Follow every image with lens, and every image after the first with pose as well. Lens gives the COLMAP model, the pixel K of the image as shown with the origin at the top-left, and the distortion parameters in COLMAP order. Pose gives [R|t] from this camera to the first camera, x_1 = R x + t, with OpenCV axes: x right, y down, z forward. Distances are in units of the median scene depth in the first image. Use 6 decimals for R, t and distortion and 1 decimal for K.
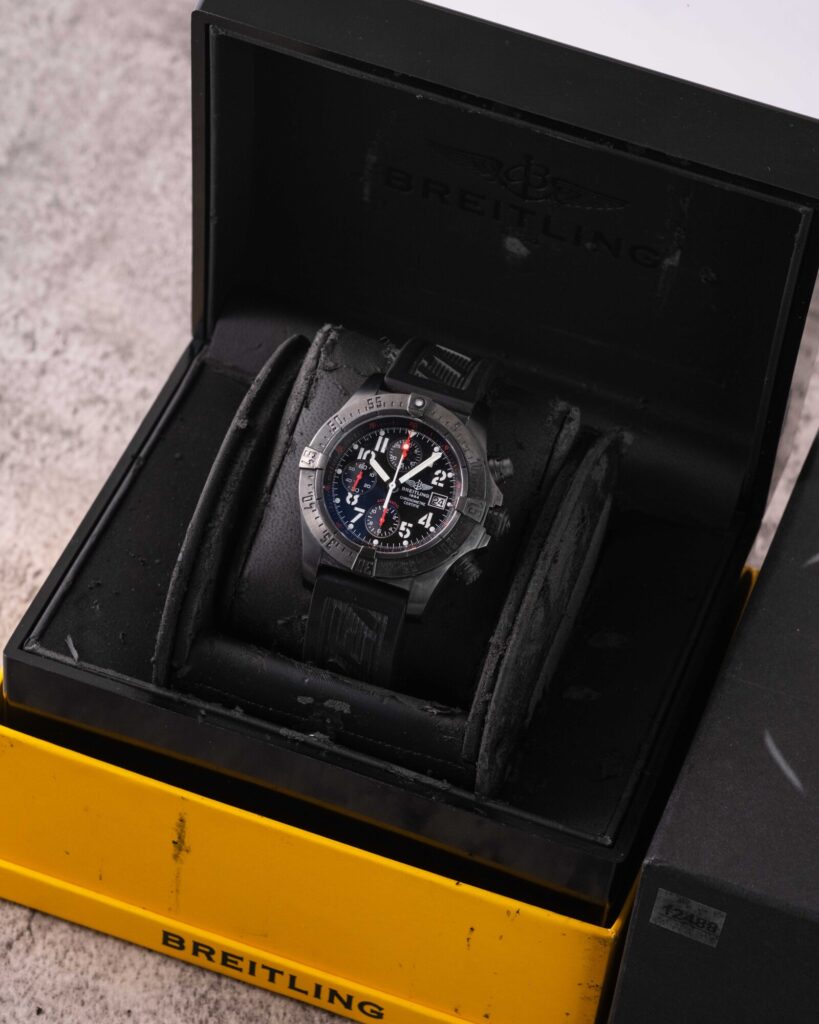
lens RADIAL K [[3378.7, 0, 409.5], [0, 3378.7, 512.0], [0, 0, 1]] dist [0.090425, 0.606456]
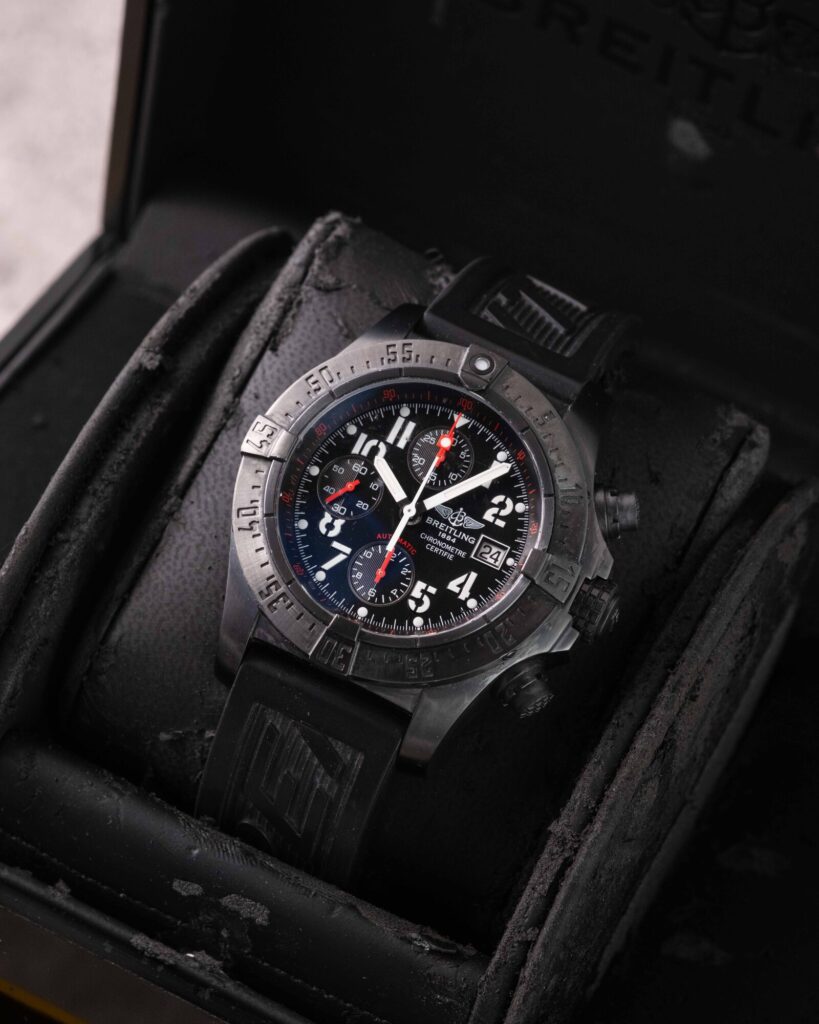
lens RADIAL K [[3914.3, 0, 409.5], [0, 3914.3, 512.0], [0, 0, 1]] dist [-0.060621, 6.711120]
pose [[0.989105, 0.147060, -0.006674, -0.000946], [-0.147209, 0.988331, -0.039134, 0.016252], [0.000841, 0.039690, 0.999212, 0.385060]]
